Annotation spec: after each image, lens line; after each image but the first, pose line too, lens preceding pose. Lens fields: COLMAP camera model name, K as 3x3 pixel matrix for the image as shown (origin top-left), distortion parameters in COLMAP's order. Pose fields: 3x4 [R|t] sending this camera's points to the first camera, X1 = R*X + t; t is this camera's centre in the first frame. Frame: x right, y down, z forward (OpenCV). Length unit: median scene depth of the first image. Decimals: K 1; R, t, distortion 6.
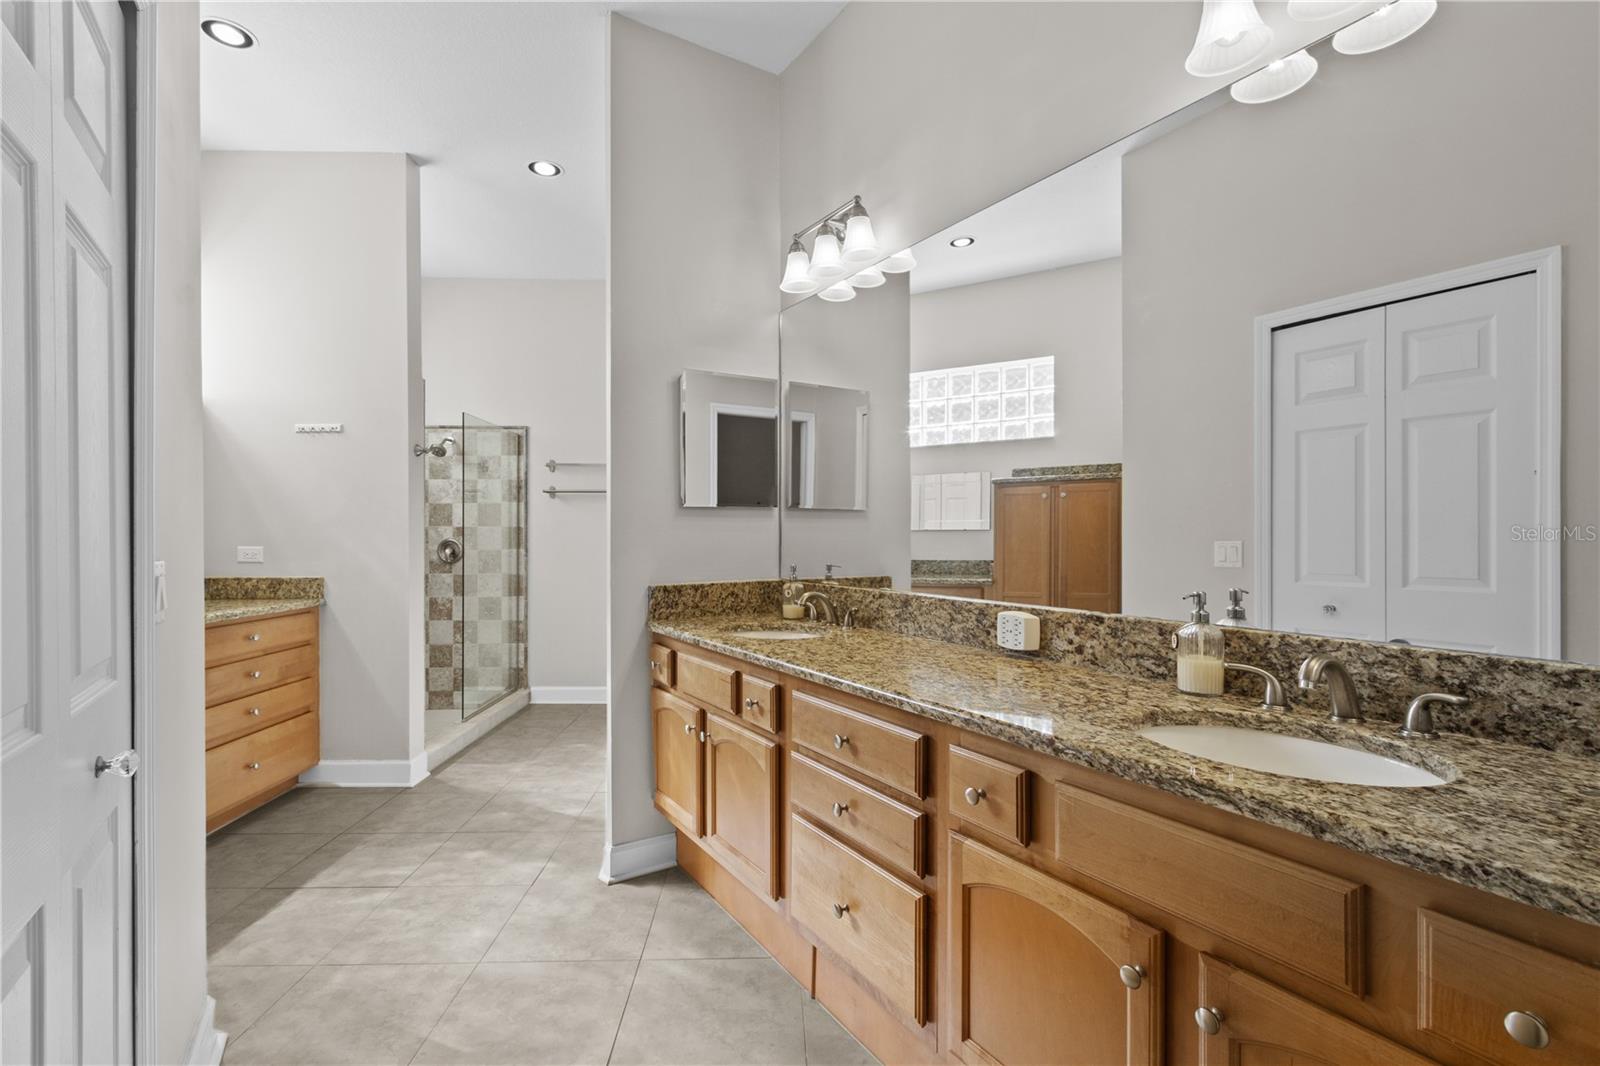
lens RADIAL K [[737.5, 0, 795.6], [0, 737.5, 536.2], [0, 0, 1]] dist [0.007354, -0.001586]
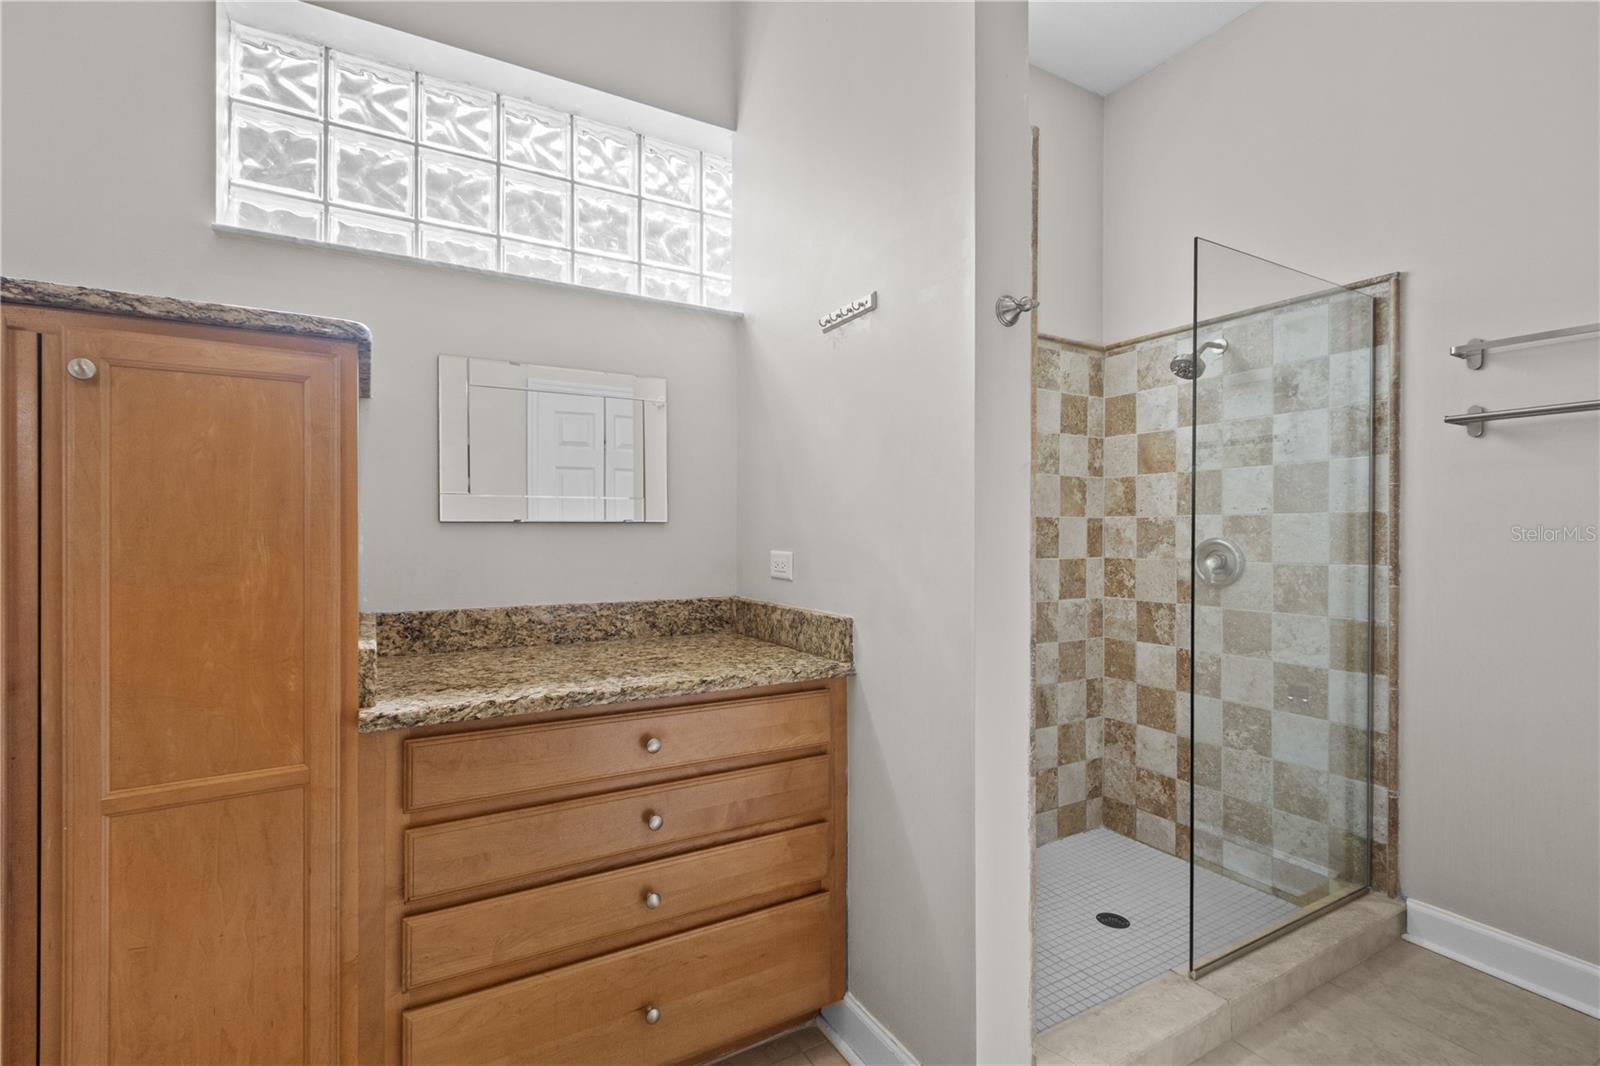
lens RADIAL K [[737.5, 0, 791.2], [0, 737.5, 532.0], [0, 0, 1]] dist [0.007354, -0.001586]
pose [[0.474009, 0.004447, -0.880509, -0.157228], [-0.003607, 0.999989, 0.003109, -0.001518], [0.880513, 0.001702, 0.474019, 0.498992]]
